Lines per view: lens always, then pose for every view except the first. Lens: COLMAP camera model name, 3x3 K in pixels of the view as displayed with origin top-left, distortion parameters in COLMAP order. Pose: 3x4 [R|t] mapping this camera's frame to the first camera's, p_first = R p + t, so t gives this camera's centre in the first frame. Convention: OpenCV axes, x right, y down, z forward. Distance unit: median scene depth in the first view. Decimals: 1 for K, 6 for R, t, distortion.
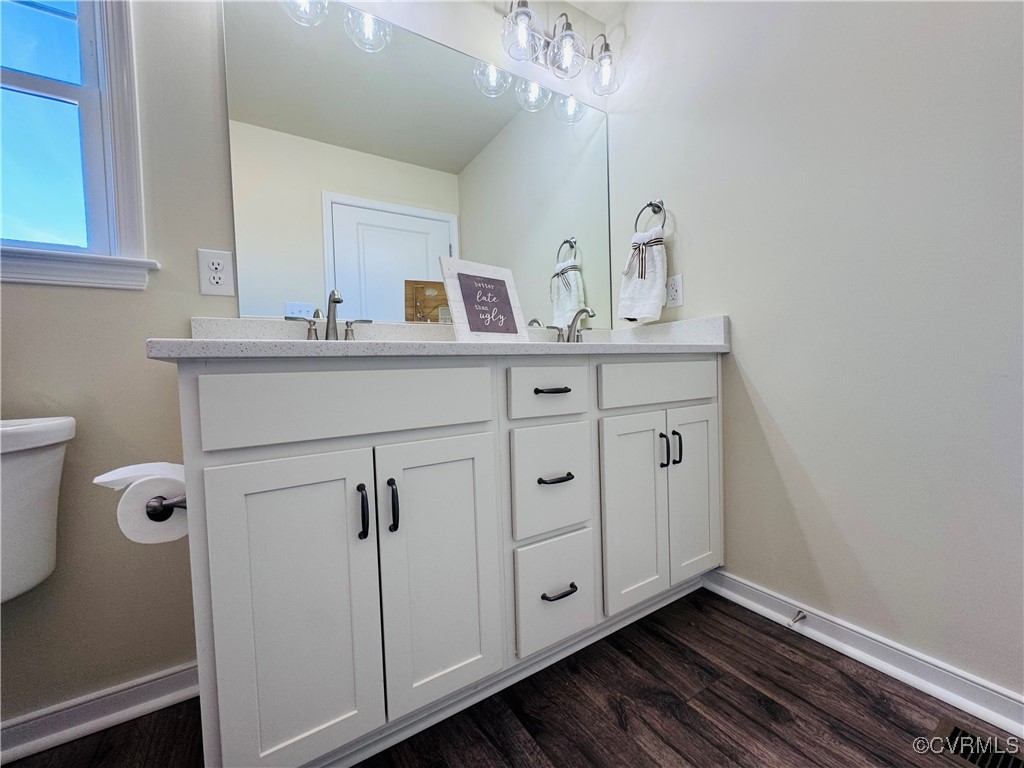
lens RADIAL K [[408.7, 0, 513.5], [0, 408.7, 380.5], [0, 0, 1]] dist [0.000645, -0.000199]
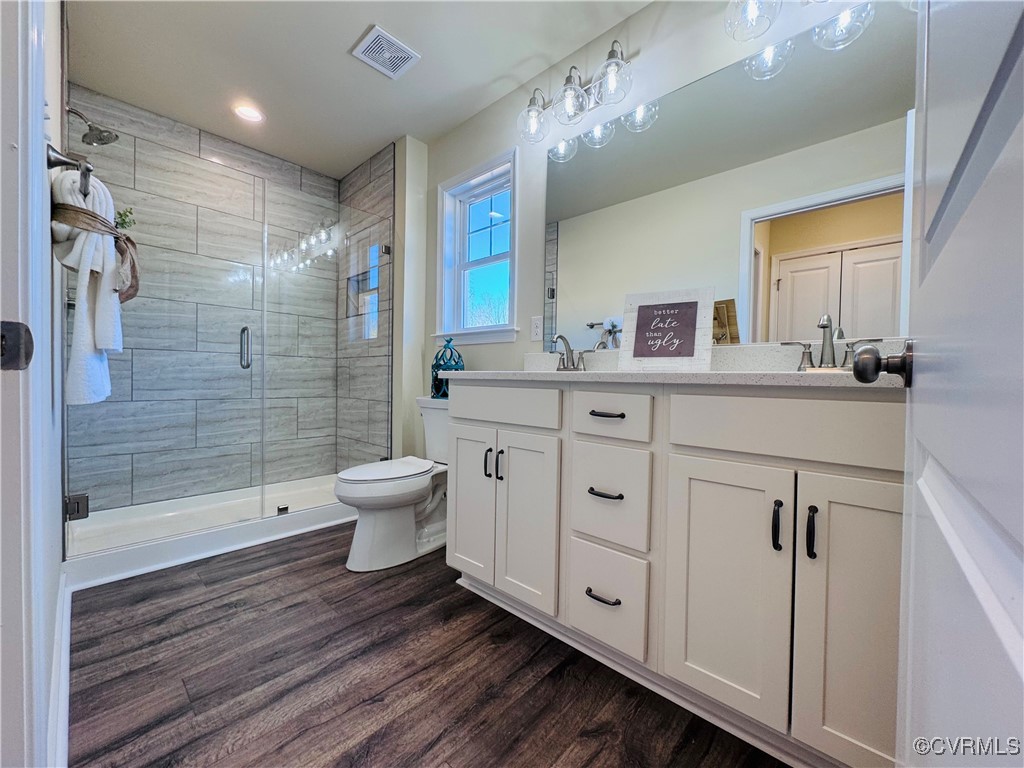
lens RADIAL K [[408.7, 0, 517.4], [0, 408.7, 385.8], [0, 0, 1]] dist [0.000645, -0.000199]
pose [[0.265849, 0.052251, -0.962598, 1.021025], [-0.056734, 0.997647, 0.038485, -0.074630], [0.962344, 0.044381, 0.268188, 0.433232]]
